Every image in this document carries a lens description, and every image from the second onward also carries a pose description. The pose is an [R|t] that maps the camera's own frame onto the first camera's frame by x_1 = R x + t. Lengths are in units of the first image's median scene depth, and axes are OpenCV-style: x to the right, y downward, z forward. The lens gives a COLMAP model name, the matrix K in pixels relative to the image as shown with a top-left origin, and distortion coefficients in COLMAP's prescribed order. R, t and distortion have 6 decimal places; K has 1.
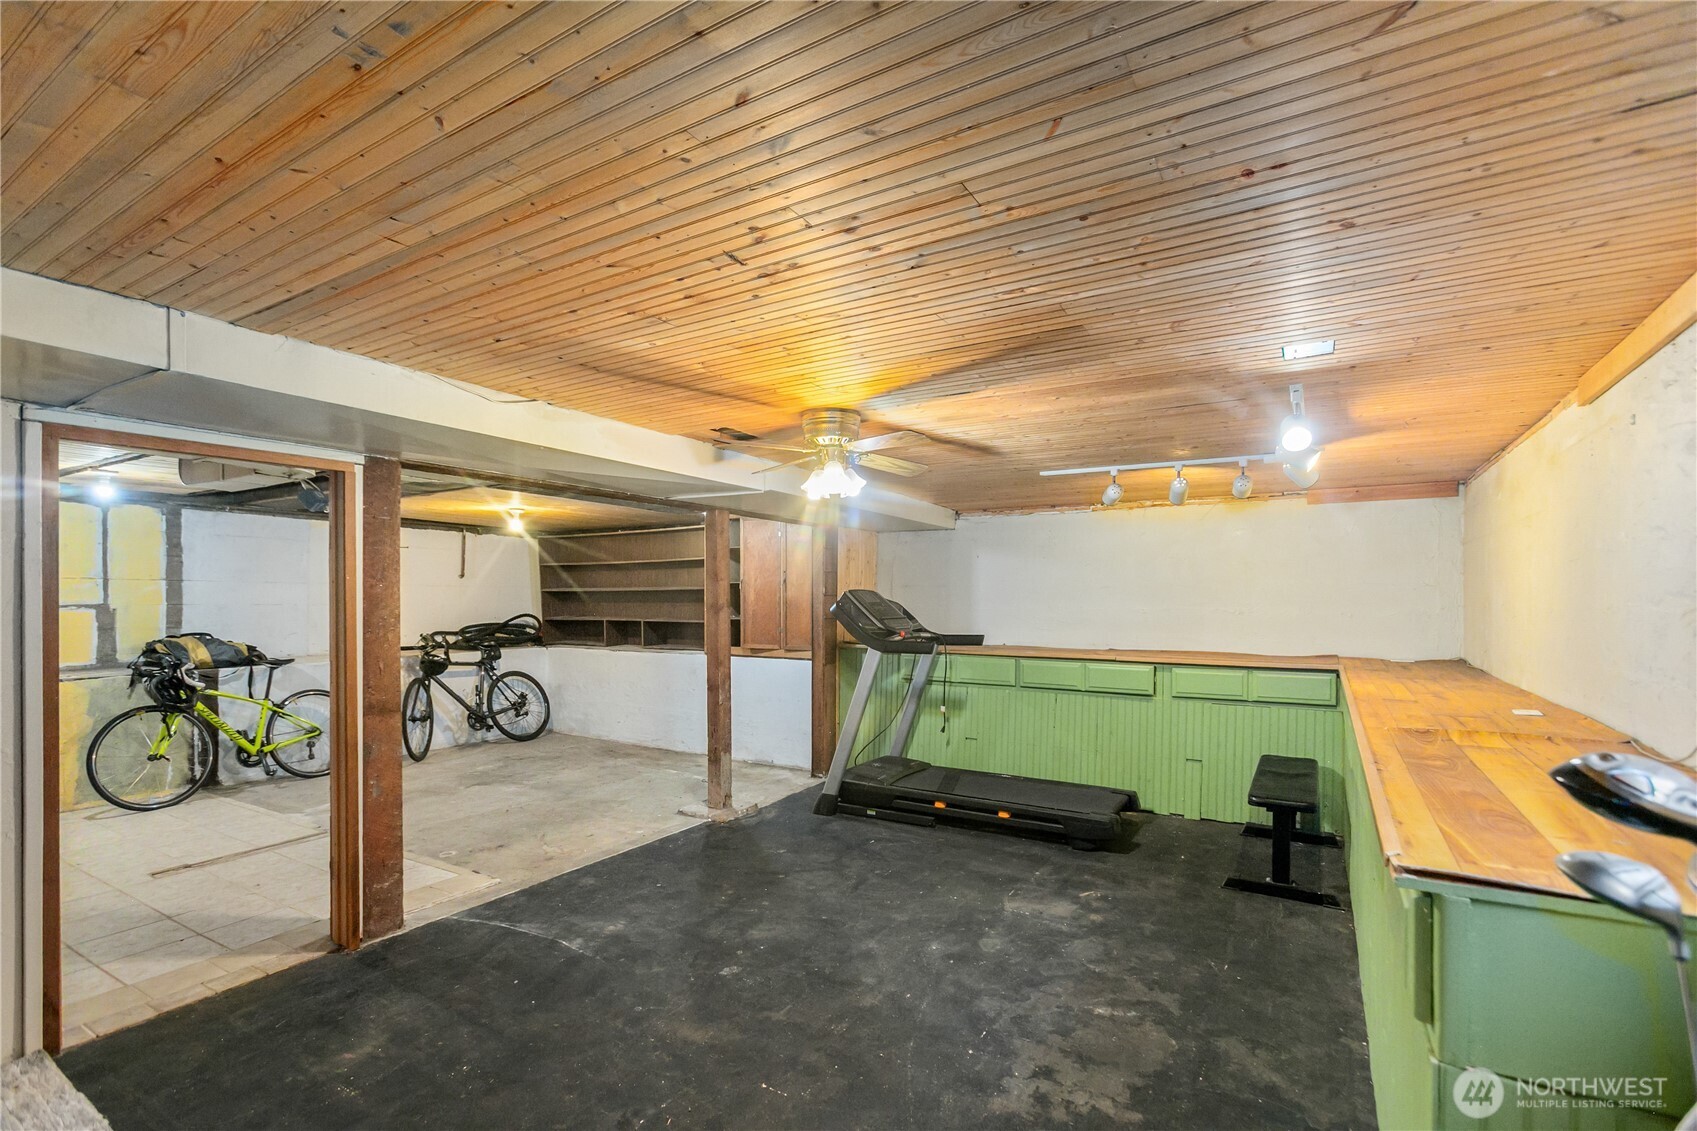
lens RADIAL K [[773.1, 0, 842.2], [0, 773.1, 604.3], [0, 0, 1]] dist [-0.001471, 0.000234]
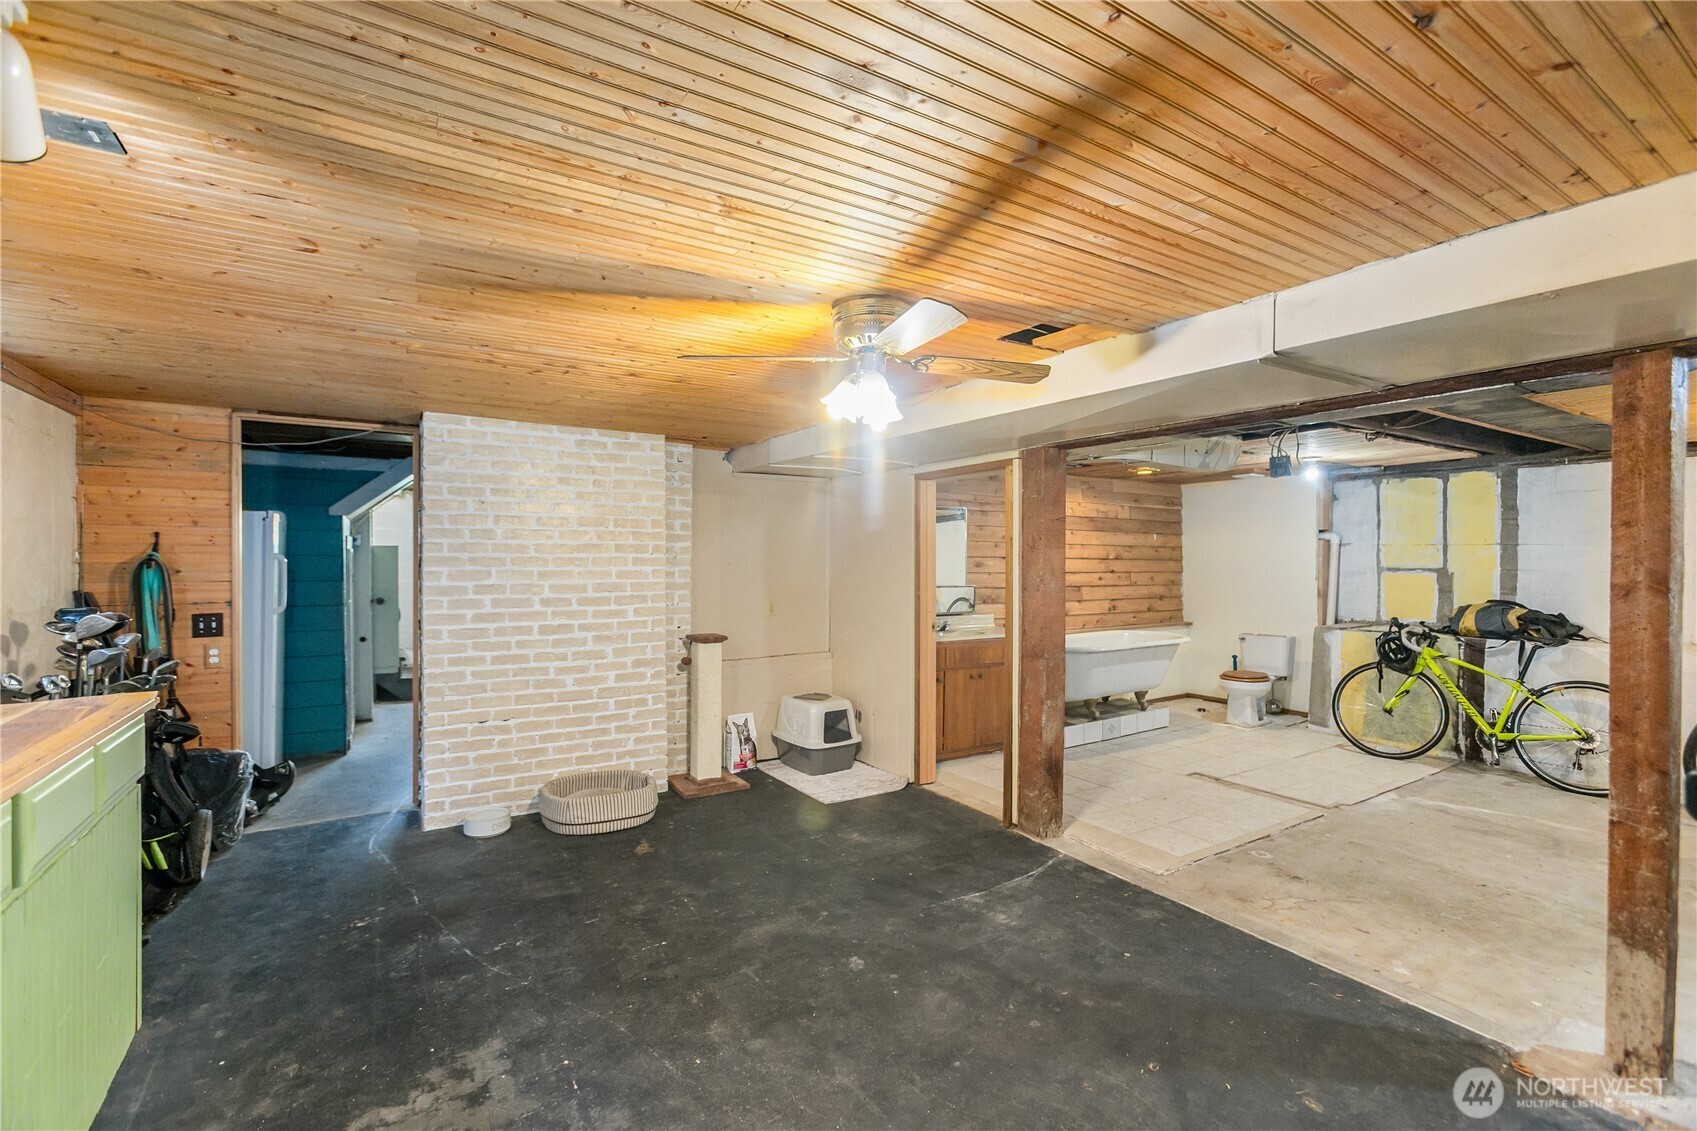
lens RADIAL K [[748.6, 0, 852.5], [0, 748.6, 563.8], [0, 0, 1]] dist [-0.019235, 0.014053]
pose [[-0.438828, 0.006081, -0.898550, 0.528484], [-0.012606, 0.999837, 0.012922, -0.014666], [0.898482, 0.016998, -0.438680, 1.105987]]
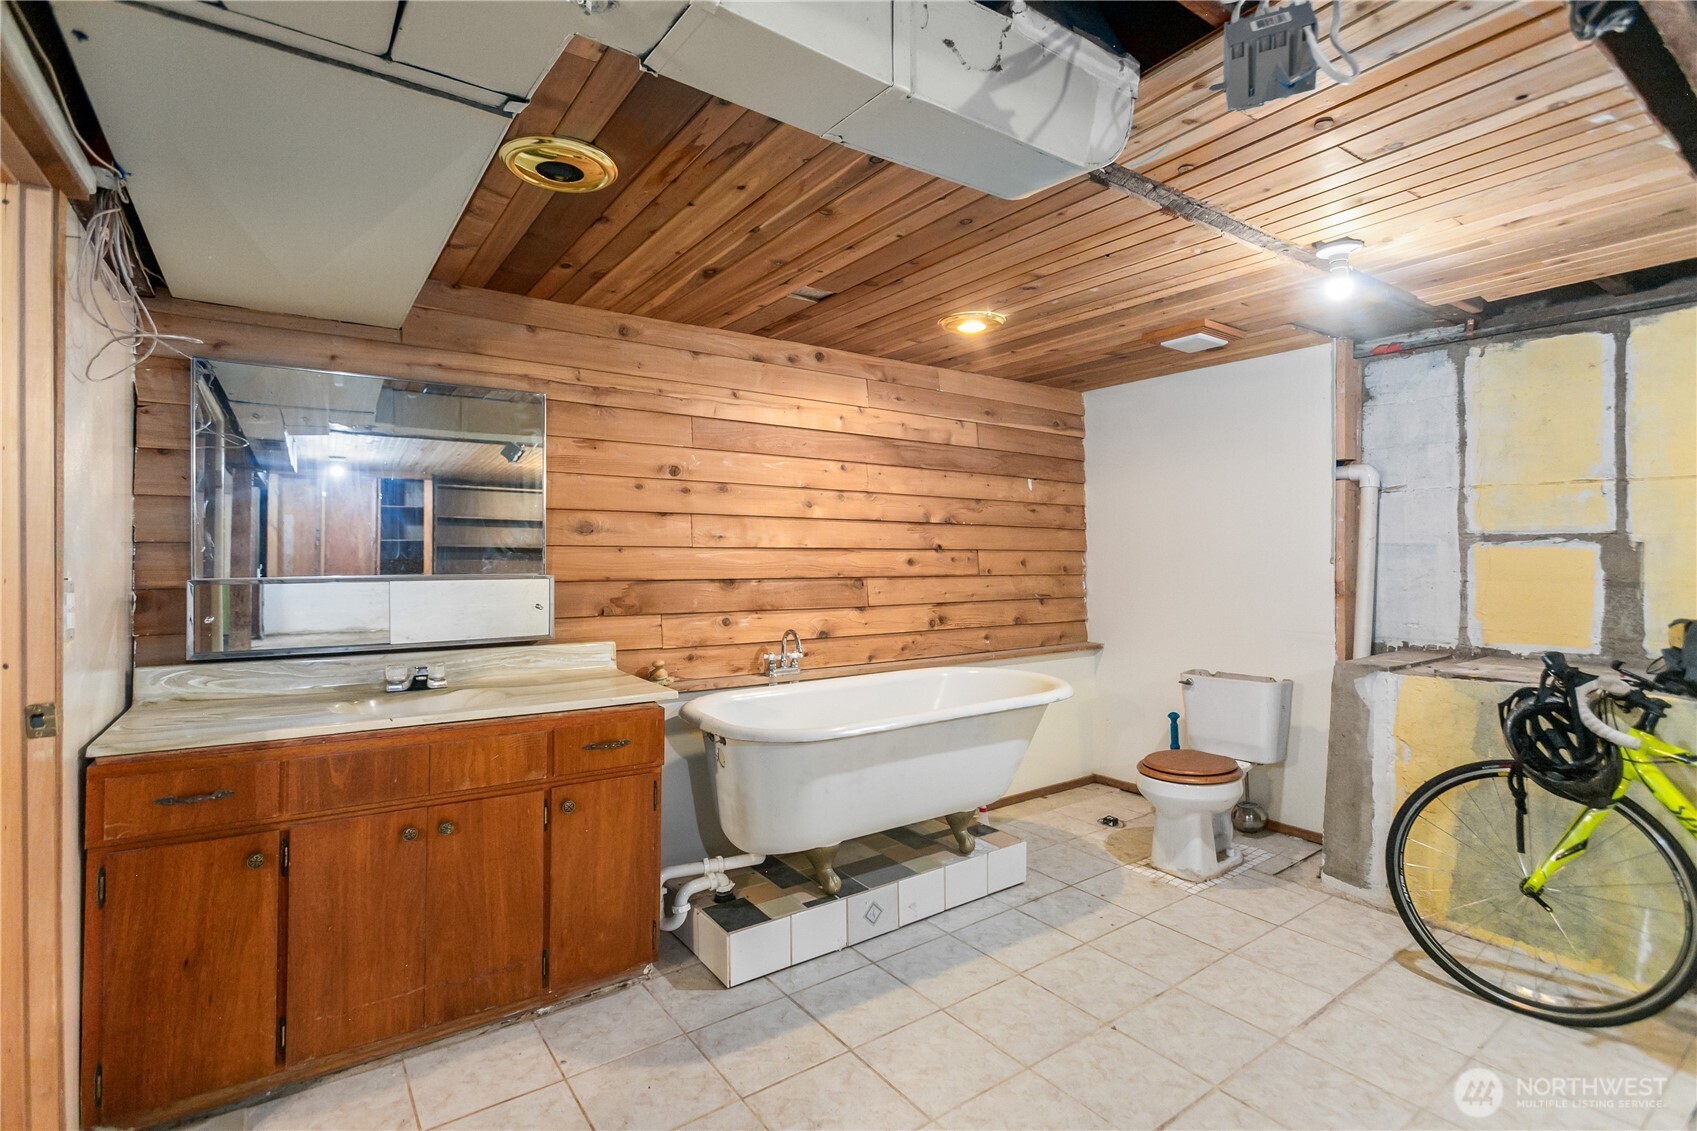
lens RADIAL K [[810.2, 0, 855.5], [0, 810.2, 555.1], [0, 0, 1]] dist [-0.001558, 0.000909]
pose [[-0.383092, 0.002889, -0.923706, -0.478125], [-0.010984, 0.999910, 0.007683, 0.023415], [0.923645, 0.013089, -0.383026, 1.170132]]
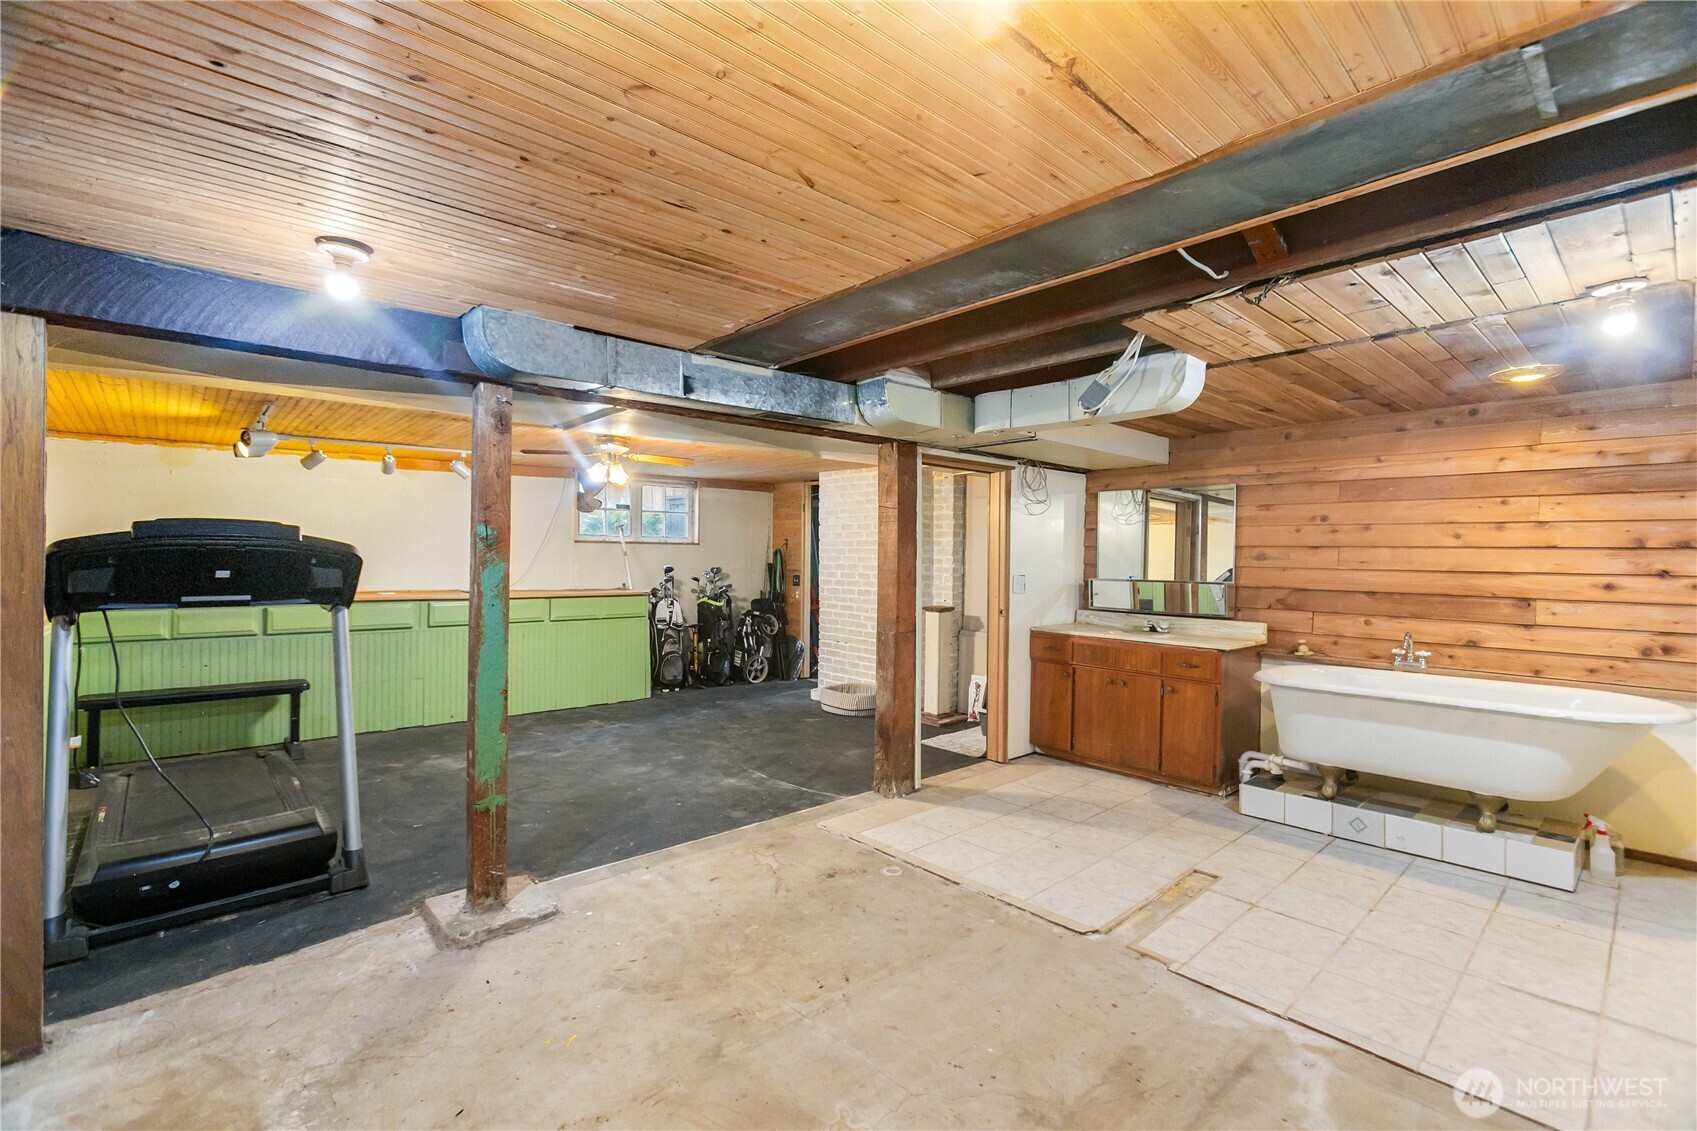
lens RADIAL K [[755.8, 0, 844.5], [0, 755.8, 560.5], [0, 0, 1]] dist [-0.009822, 0.009763]
pose [[-0.960868, -0.010634, 0.276803, -0.784537], [-0.006786, 0.999867, 0.014854, -0.001838], [-0.276924, 0.012395, -0.960812, 2.032656]]
